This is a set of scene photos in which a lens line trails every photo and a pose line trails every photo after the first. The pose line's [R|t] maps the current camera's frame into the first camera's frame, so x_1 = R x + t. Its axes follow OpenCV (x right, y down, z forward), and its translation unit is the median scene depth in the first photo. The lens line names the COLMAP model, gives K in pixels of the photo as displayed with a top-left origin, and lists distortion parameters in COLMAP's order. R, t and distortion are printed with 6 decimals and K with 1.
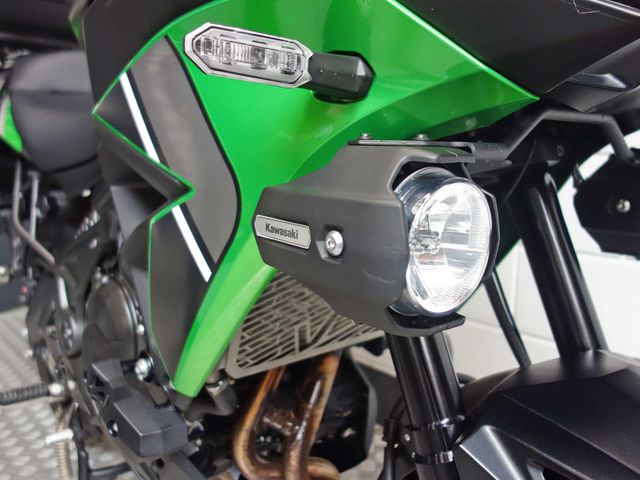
lens RADIAL K [[566.0, 0, 320.0], [0, 566.0, 240.0], [0, 0, 1]] dist [-0.004611, 0.124334]
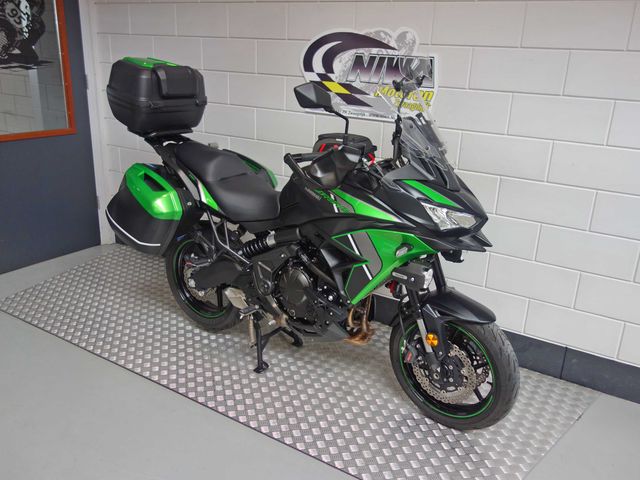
lens RADIAL K [[570.9, 0, 320.0], [0, 570.9, 240.0], [0, 0, 1]] dist [0.002609, -0.000847]
pose [[0.959925, -0.058161, 0.274157, -0.941851], [0.008822, 0.984016, 0.177862, -0.550028], [-0.280119, -0.168316, 0.945094, -1.644828]]
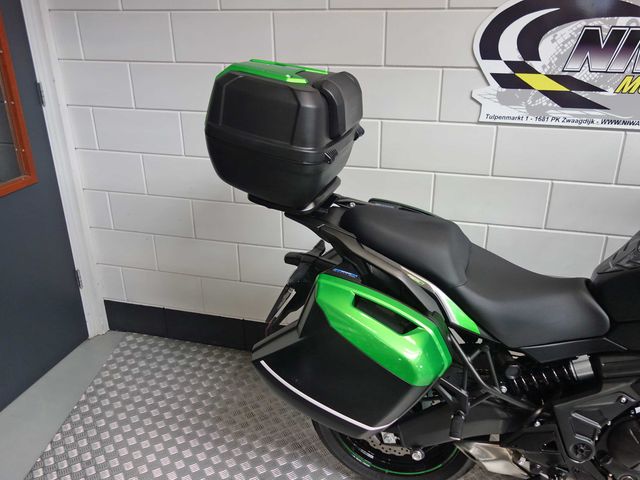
lens RADIAL K [[570.9, 0, 320.0], [0, 570.9, 240.0], [0, 0, 1]] dist [0.002609, -0.000847]
pose [[0.841662, -0.220505, 0.492932, -1.752572], [0.095336, 0.959168, 0.266286, -0.912330], [-0.531522, -0.177129, 0.828318, 0.197496]]
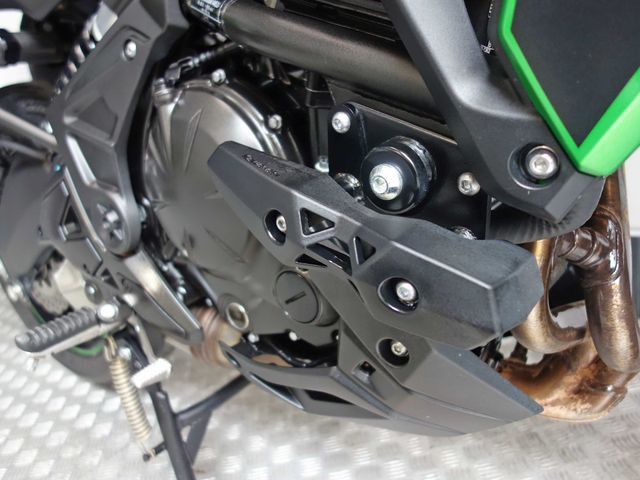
lens RADIAL K [[570.9, 0, 320.0], [0, 570.9, 240.0], [0, 0, 1]] dist [0.002609, -0.000847]
pose [[0.968408, -0.214804, 0.126670, -0.307871], [0.191997, 0.966393, 0.170941, 0.122944], [-0.159131, -0.141220, 0.977105, 0.353685]]
